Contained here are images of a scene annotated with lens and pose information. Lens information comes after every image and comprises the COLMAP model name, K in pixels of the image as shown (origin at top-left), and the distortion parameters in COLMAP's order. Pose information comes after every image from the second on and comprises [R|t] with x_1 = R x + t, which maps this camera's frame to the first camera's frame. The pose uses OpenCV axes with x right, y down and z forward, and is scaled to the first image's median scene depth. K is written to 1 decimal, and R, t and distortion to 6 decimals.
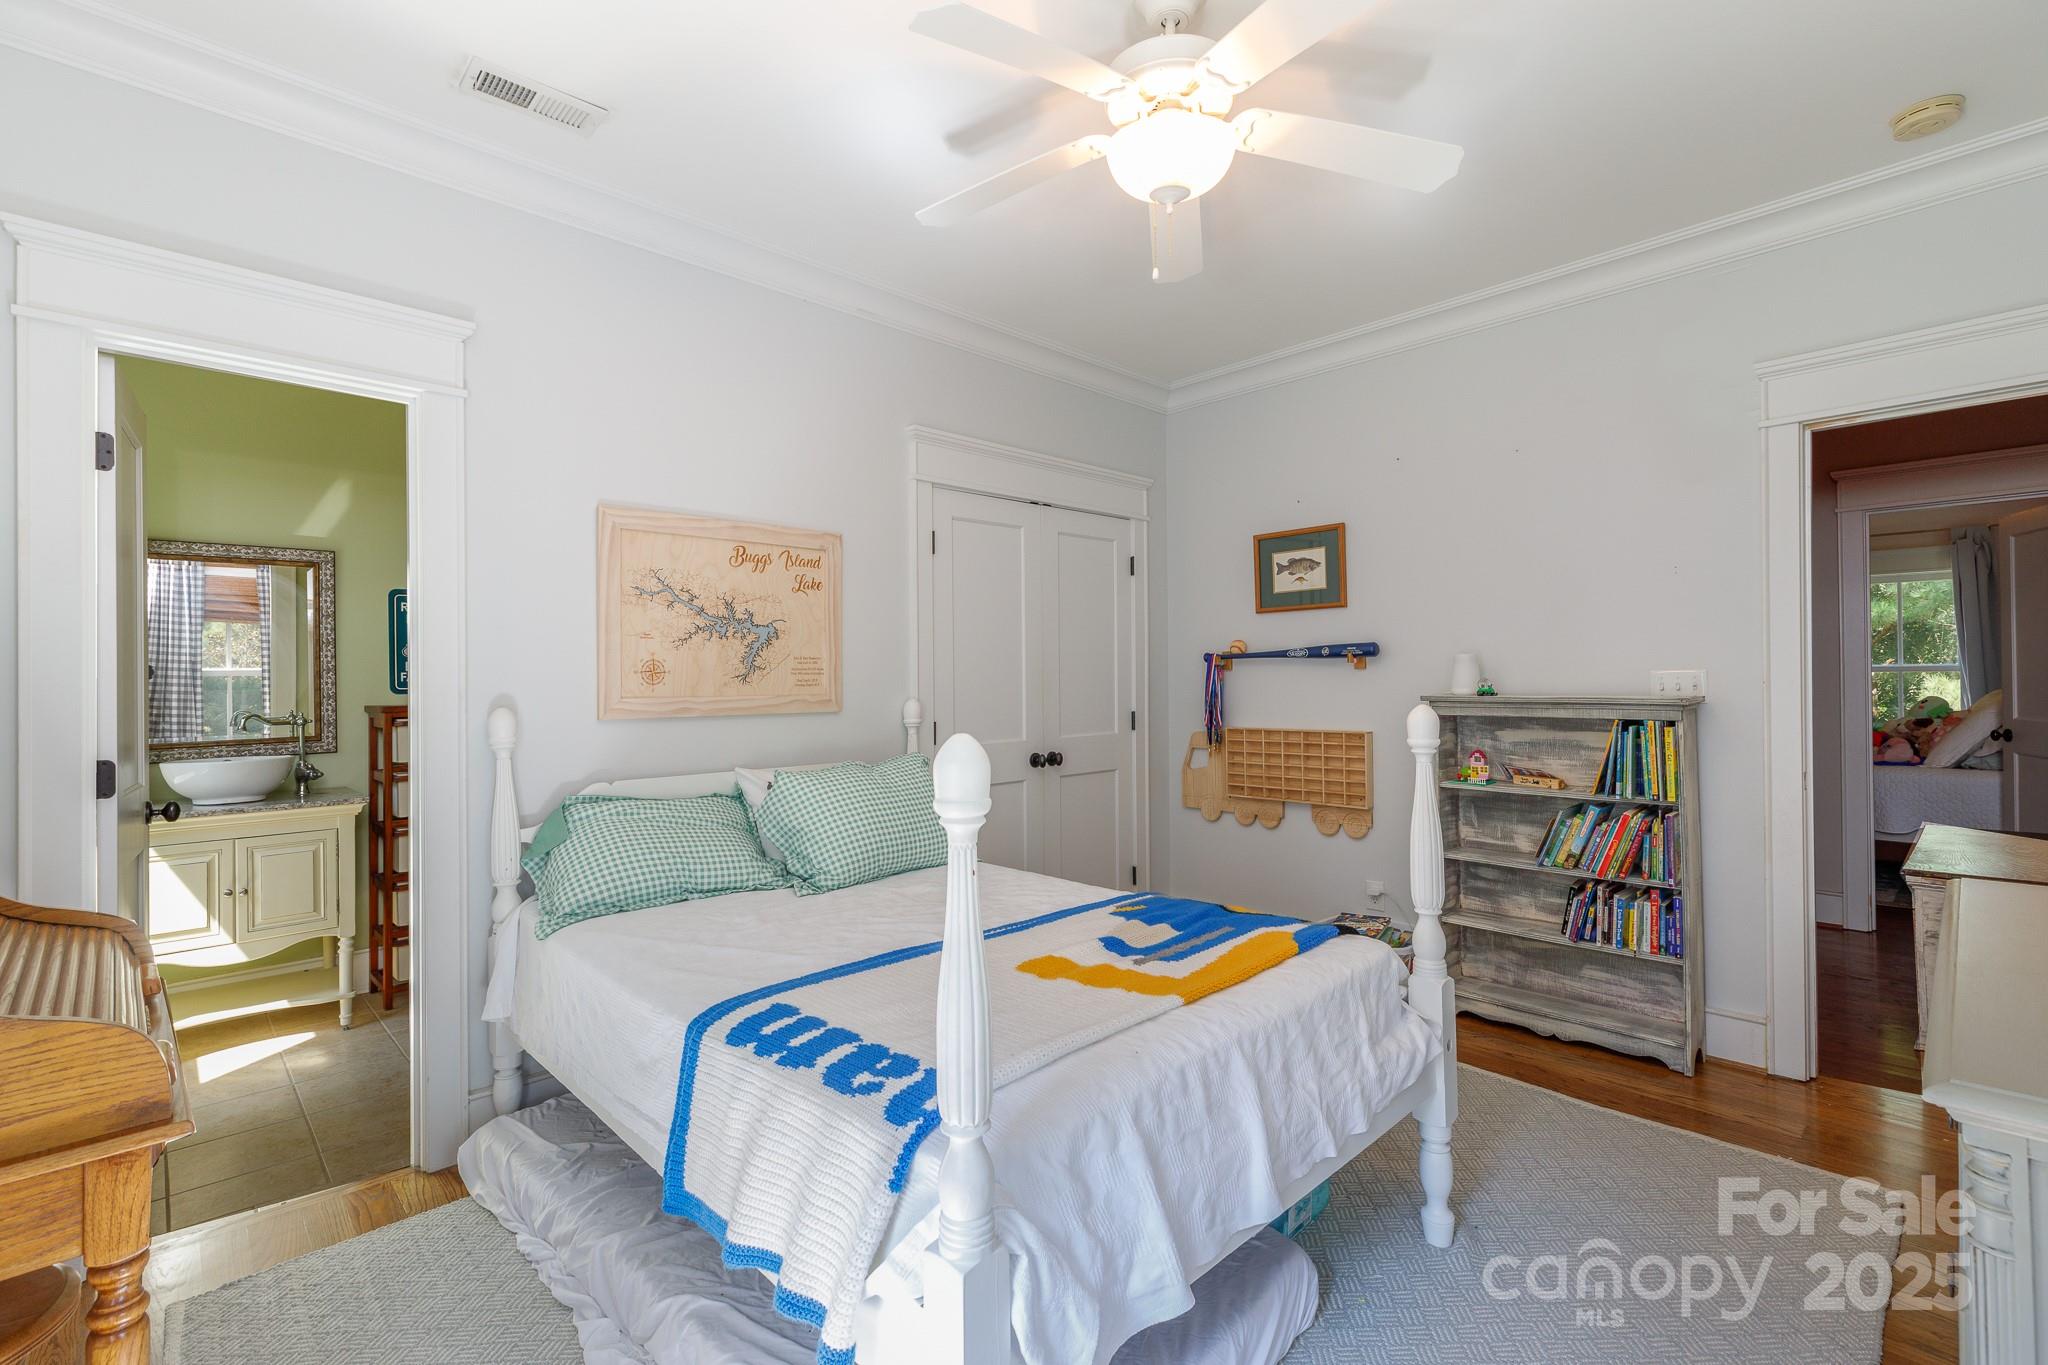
lens RADIAL K [[923.1, 0, 1035.2], [0, 923.1, 684.4], [0, 0, 1]] dist [-0.000510, 0.000995]
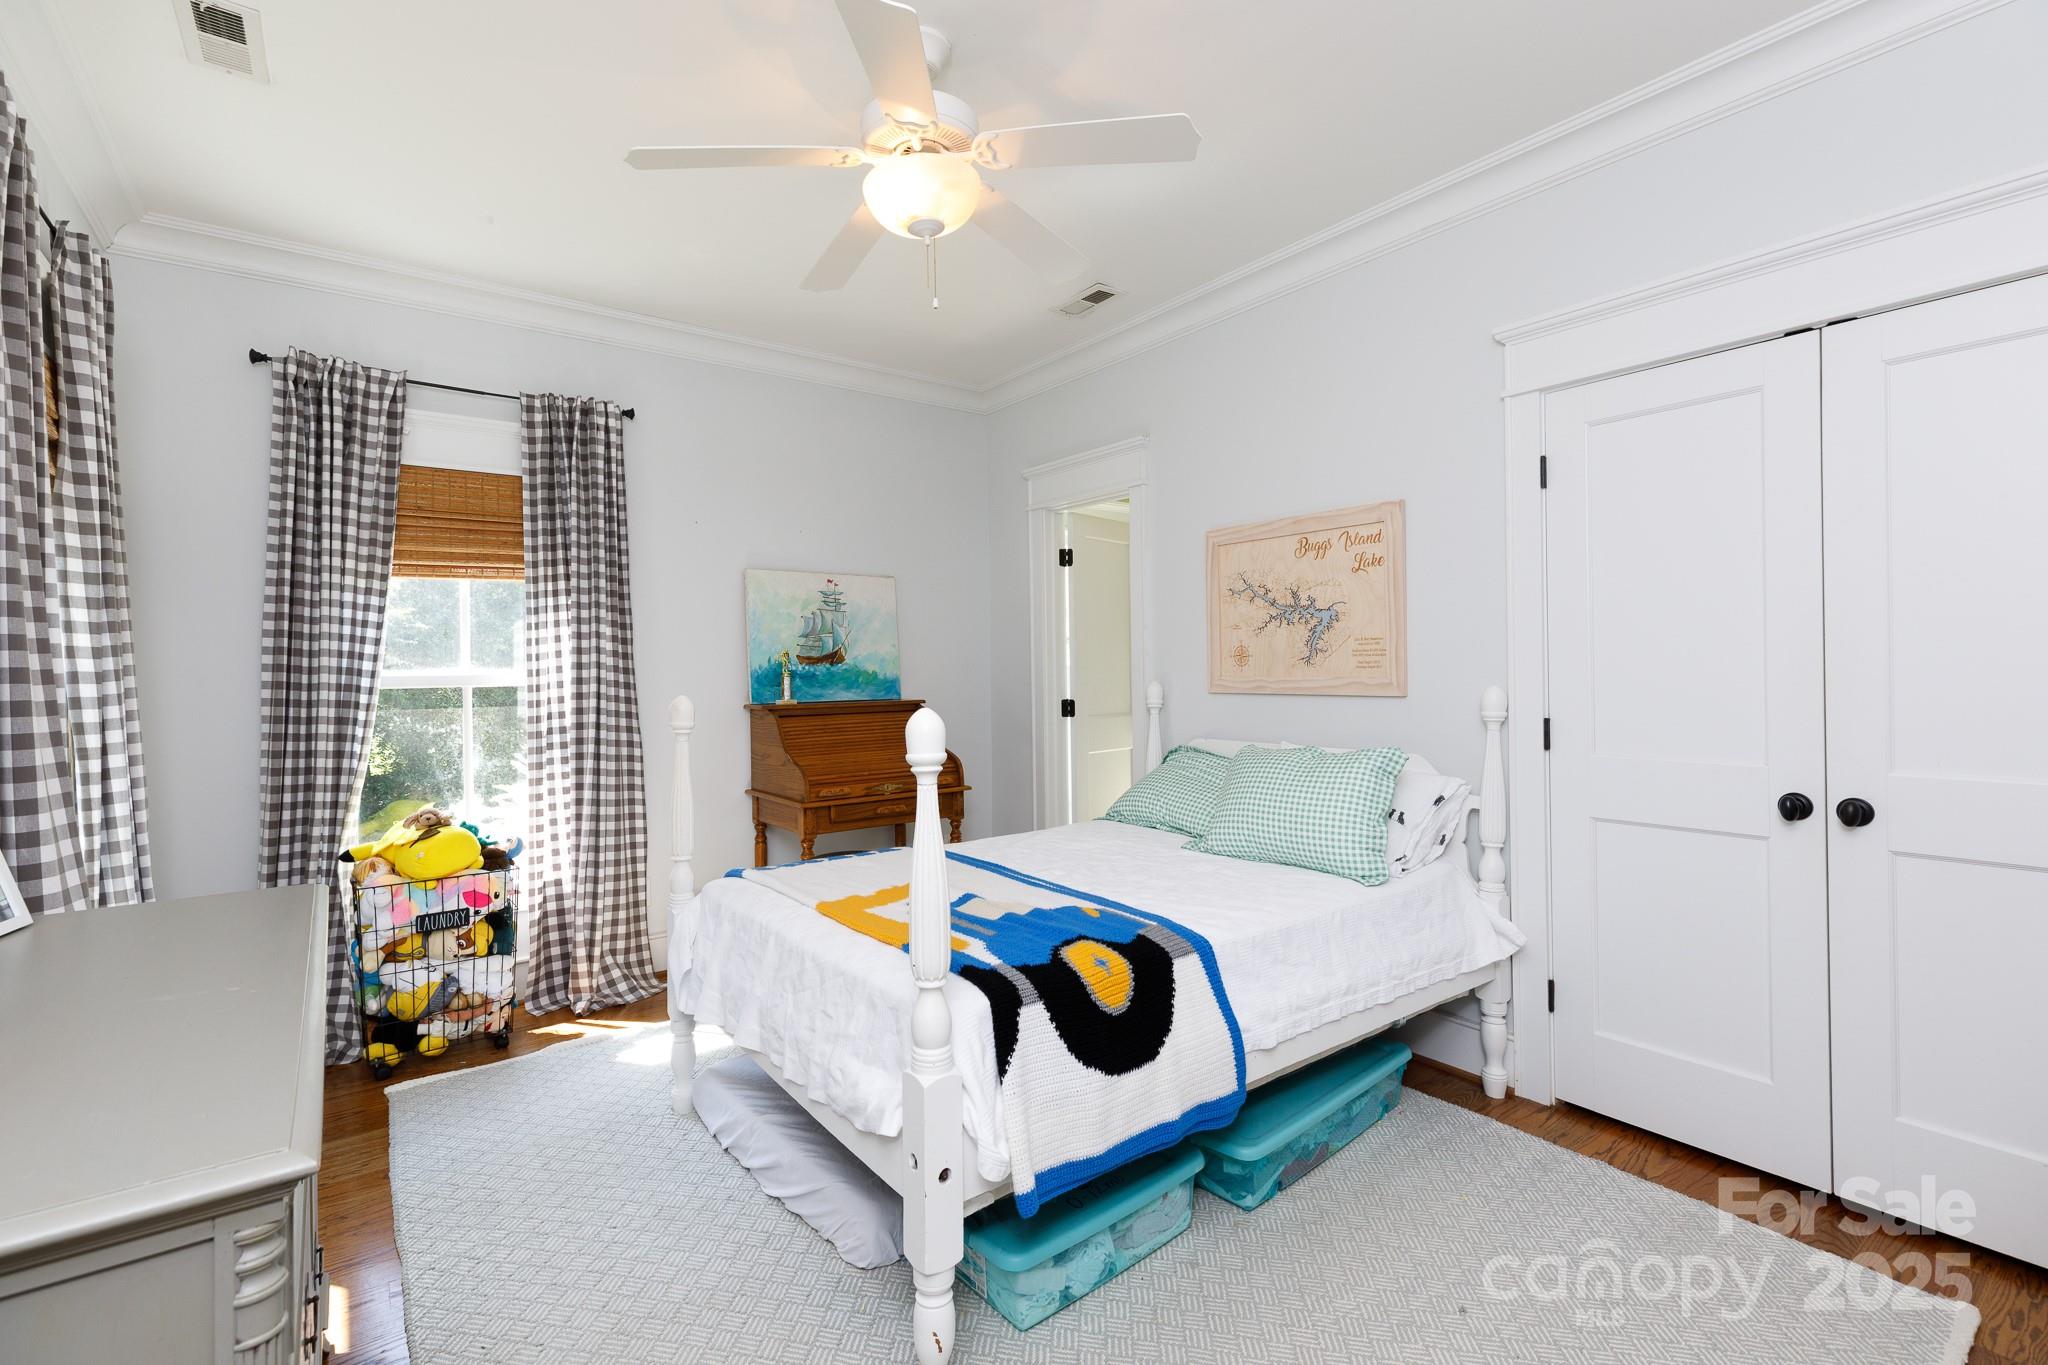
lens RADIAL K [[923.1, 0, 1037.7], [0, 923.1, 673.7], [0, 0, 1]] dist [-0.000510, 0.000995]
pose [[-0.126863, 0.006705, -0.991898, 0.785265], [-0.003635, 0.999967, 0.007225, 0.002090], [0.991914, 0.004522, -0.126834, 0.825951]]
